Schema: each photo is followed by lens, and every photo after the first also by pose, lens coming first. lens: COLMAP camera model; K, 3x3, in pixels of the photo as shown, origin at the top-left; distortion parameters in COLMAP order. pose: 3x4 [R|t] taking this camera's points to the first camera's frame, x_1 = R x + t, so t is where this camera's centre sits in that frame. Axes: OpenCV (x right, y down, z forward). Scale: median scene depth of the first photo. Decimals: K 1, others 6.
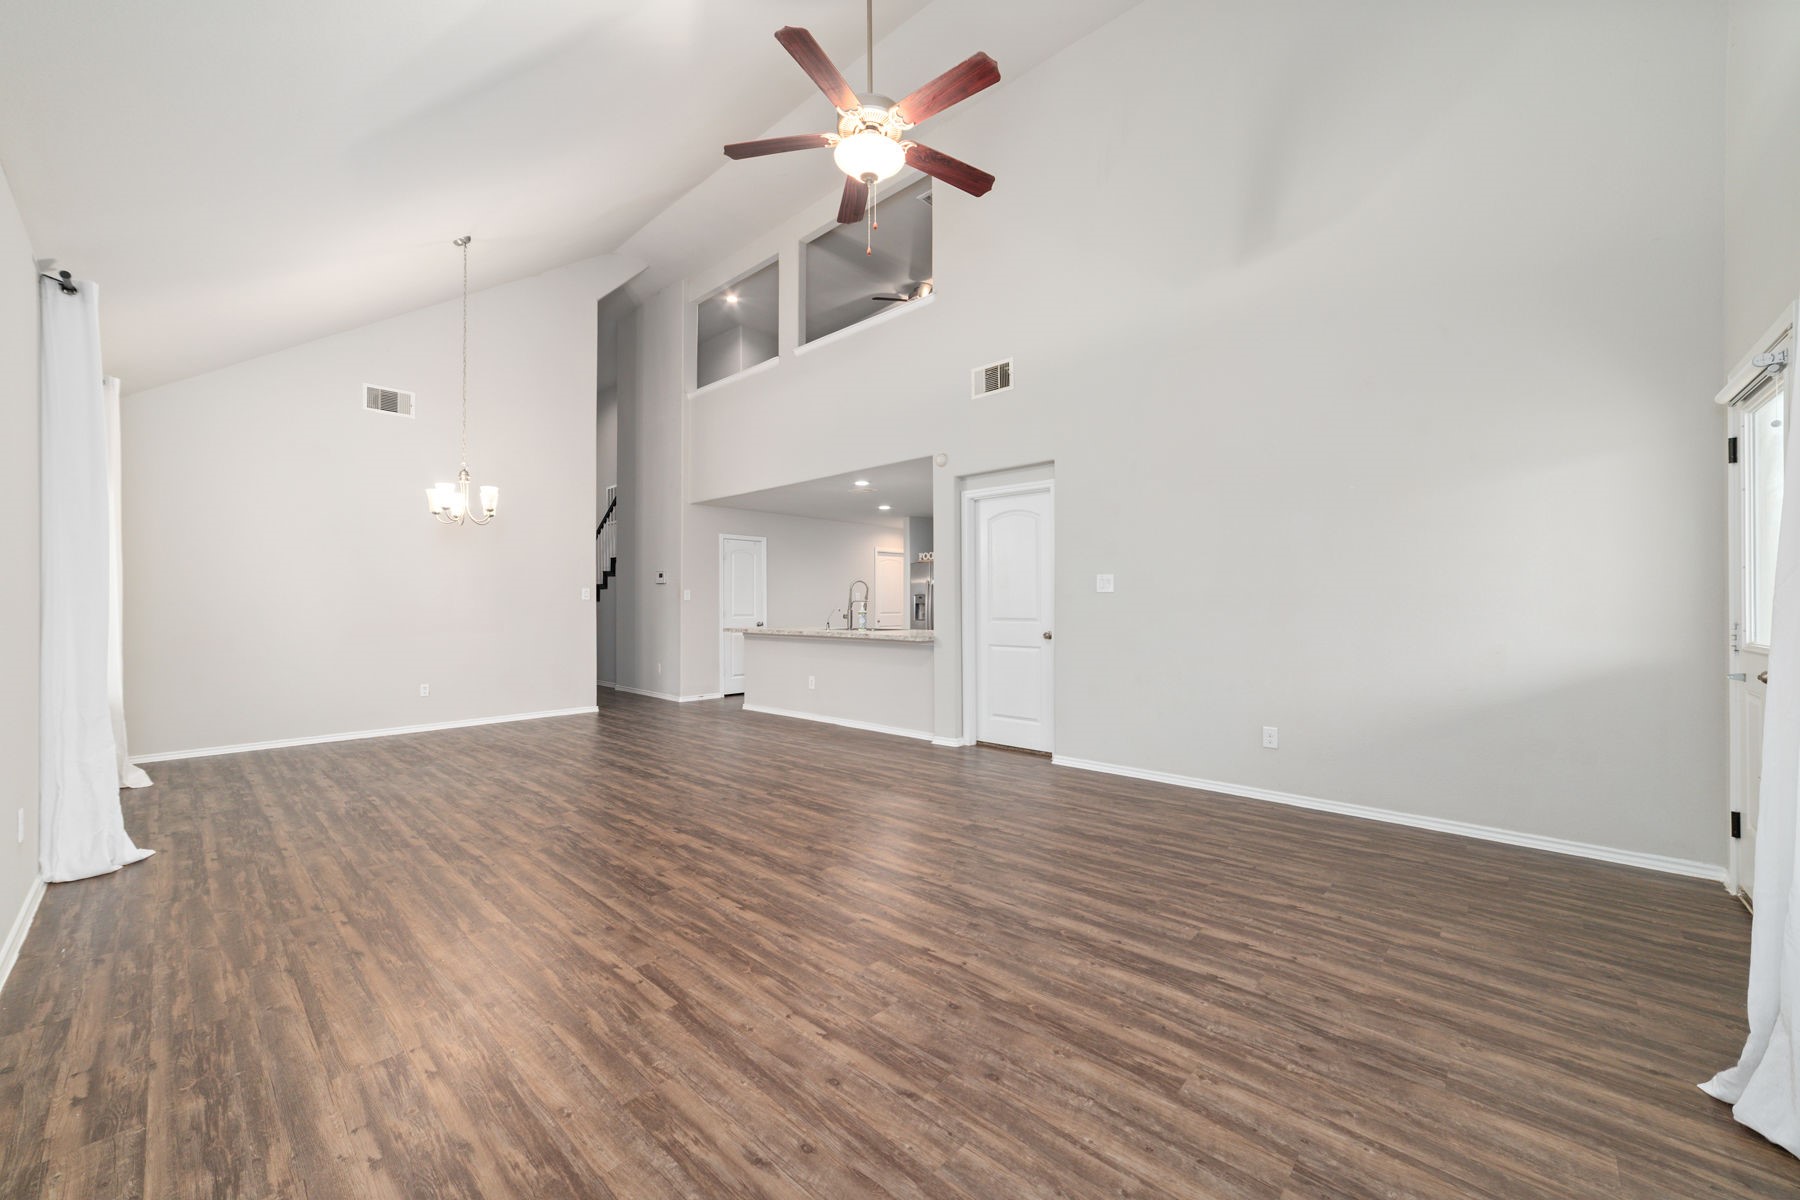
lens RADIAL K [[696.7, 0, 894.7], [0, 696.7, 602.8], [0, 0, 1]] dist [-0.015896, 0.002857]
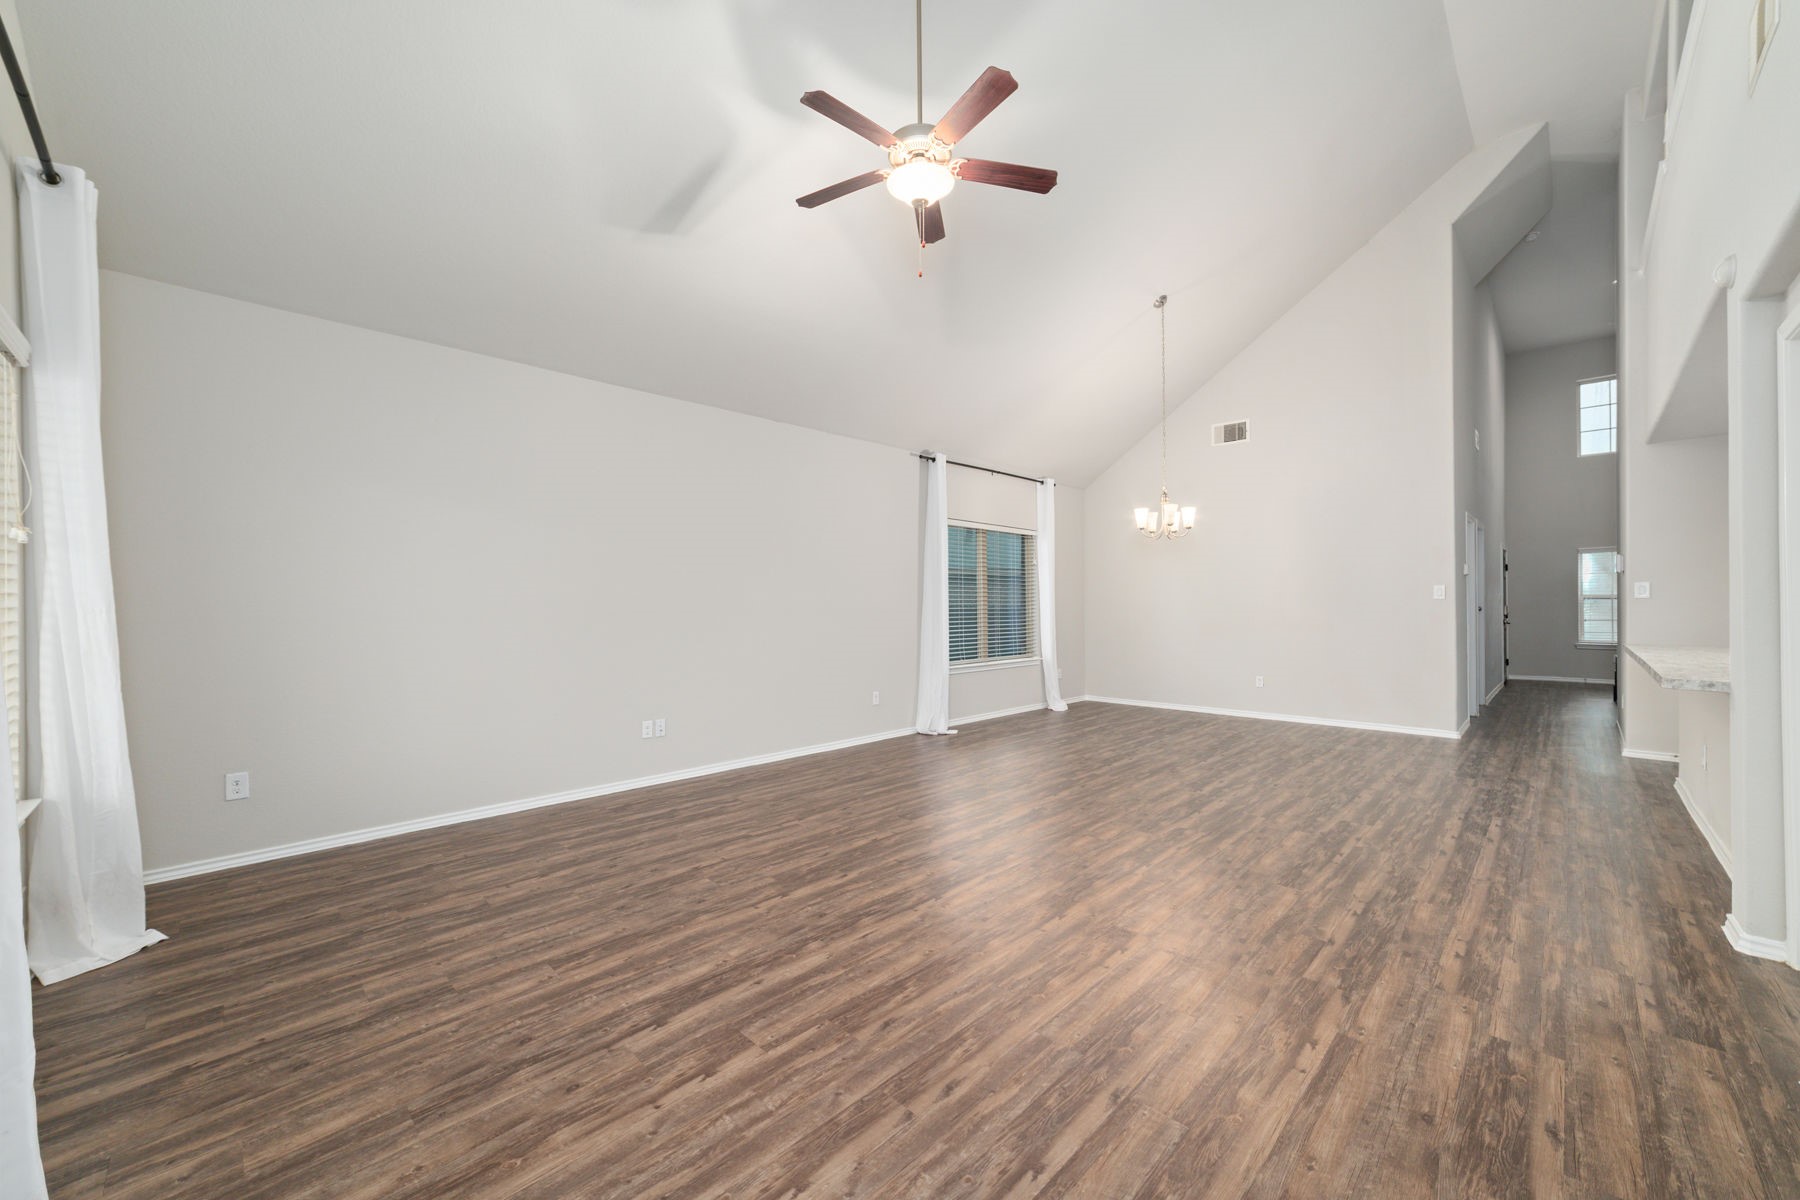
lens RADIAL K [[696.7, 0, 898.0], [0, 696.7, 602.7], [0, 0, 1]] dist [-0.015896, 0.002857]
pose [[-0.042954, -0.002576, -0.999074, 1.528976], [0.008621, 0.999958, -0.002948, -0.013435], [0.999040, -0.008740, -0.042930, 1.521662]]
